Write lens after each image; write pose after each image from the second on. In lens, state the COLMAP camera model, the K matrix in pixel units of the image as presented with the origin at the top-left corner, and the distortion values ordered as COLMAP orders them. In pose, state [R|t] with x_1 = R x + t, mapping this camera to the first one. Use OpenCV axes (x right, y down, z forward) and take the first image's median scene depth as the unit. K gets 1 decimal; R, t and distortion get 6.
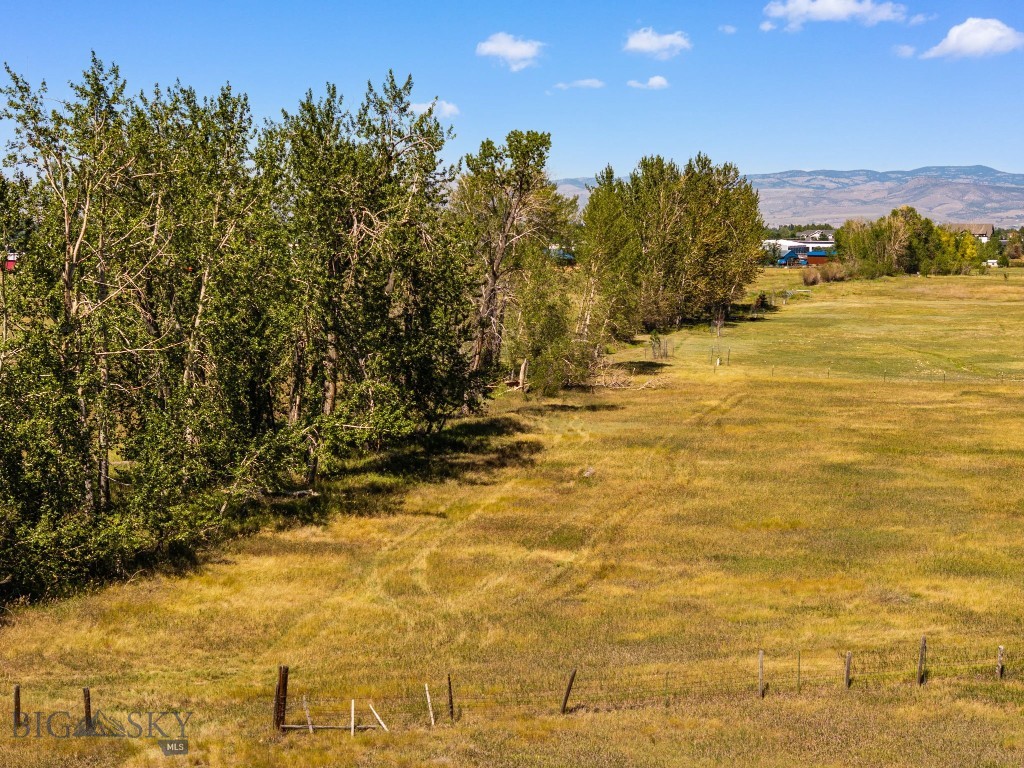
lens RADIAL K [[2044.6, 0, 512.7], [0, 2044.6, 388.2], [0, 0, 1]] dist [0.026640, 0.000000]
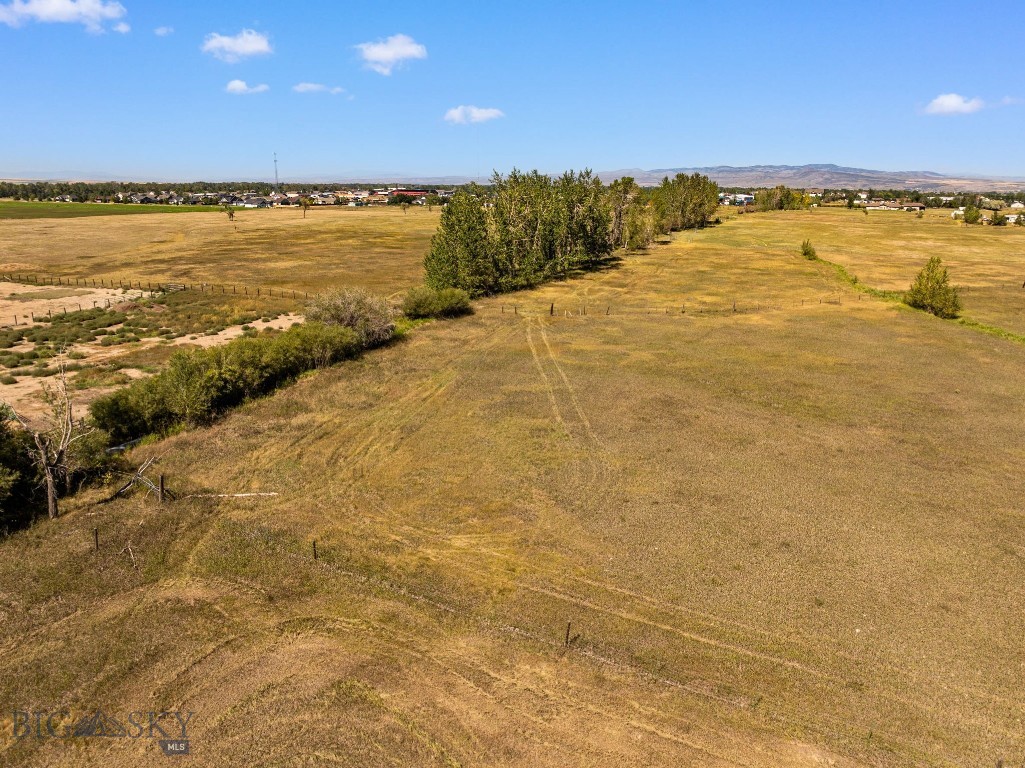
lens RADIAL K [[725.2, 0, 507.6], [0, 725.2, 373.9], [0, 0, 1]] dist [-0.048666, 0.015304]
pose [[0.982329, 0.046269, -0.181353, 0.059735], [-0.013820, 0.984248, 0.176254, -0.006050], [0.186651, -0.170634, 0.967494, -0.424331]]
